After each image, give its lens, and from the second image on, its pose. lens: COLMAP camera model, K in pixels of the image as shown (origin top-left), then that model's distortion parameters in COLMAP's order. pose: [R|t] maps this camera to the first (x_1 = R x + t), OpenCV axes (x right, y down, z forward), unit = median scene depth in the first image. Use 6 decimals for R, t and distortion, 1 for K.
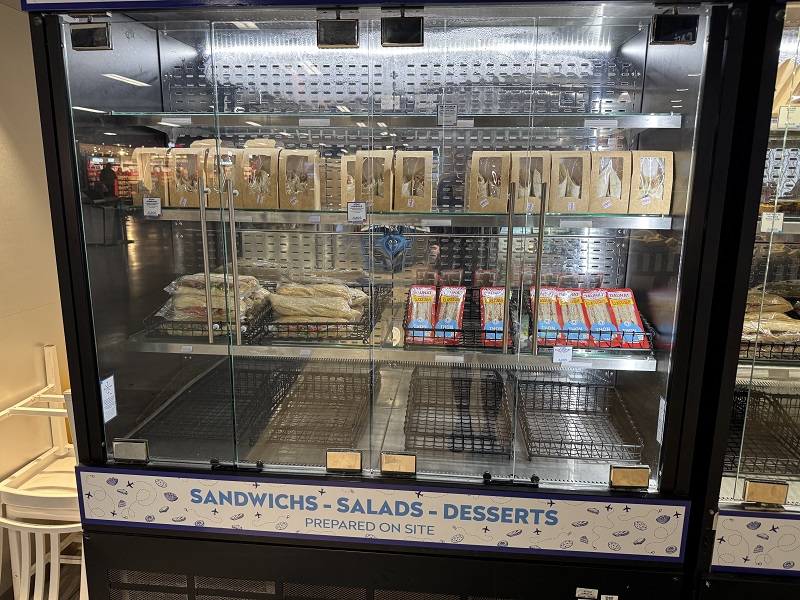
lens RADIAL K [[543.7, 0, 400.0], [0, 543.7, 300.0], [0, 0, 1]] dist [-0.000485, -0.001180]
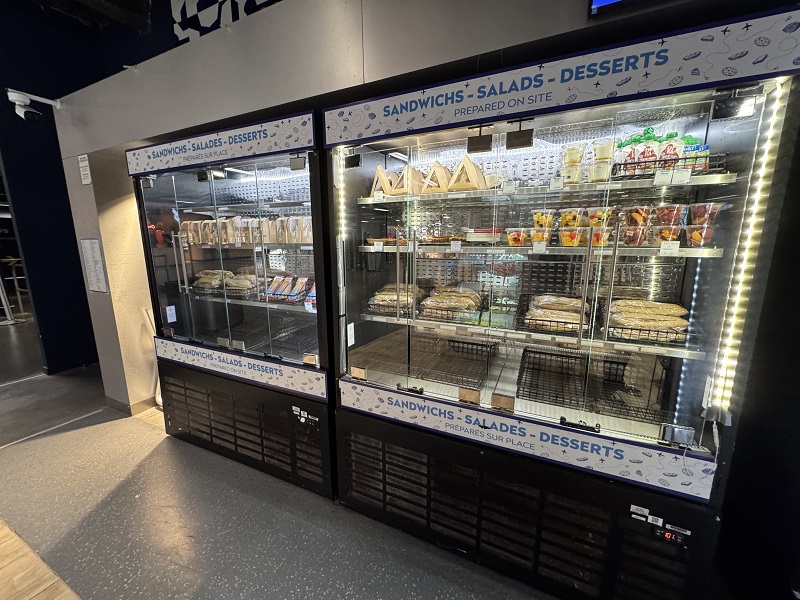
lens RADIAL K [[318.6, 0, 400.0], [0, 318.6, 300.0], [0, 0, 1]] dist [0.000576, 0.000781]
pose [[0.938598, 0.048756, -0.341551, 0.005736], [-0.053534, 0.998556, -0.004570, 0.941509], [0.340835, 0.022574, 0.939852, 0.157871]]
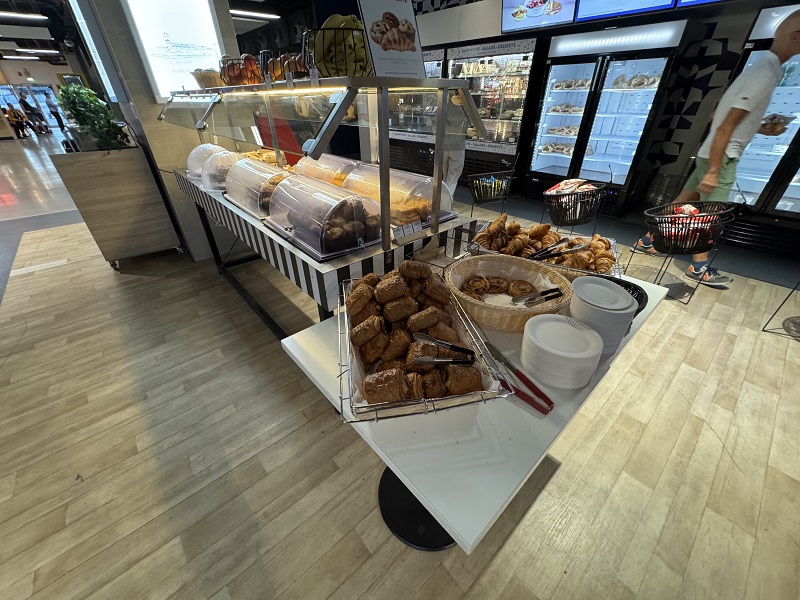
lens RADIAL K [[318.6, 0, 400.0], [0, 318.6, 300.0], [0, 0, 1]] dist [0.000576, 0.000781]
pose [[0.741199, 0.351234, -0.572066, 2.209053], [-0.114734, 0.905938, 0.407569, 1.566886], [0.661408, -0.236454, 0.711778, -2.770025]]
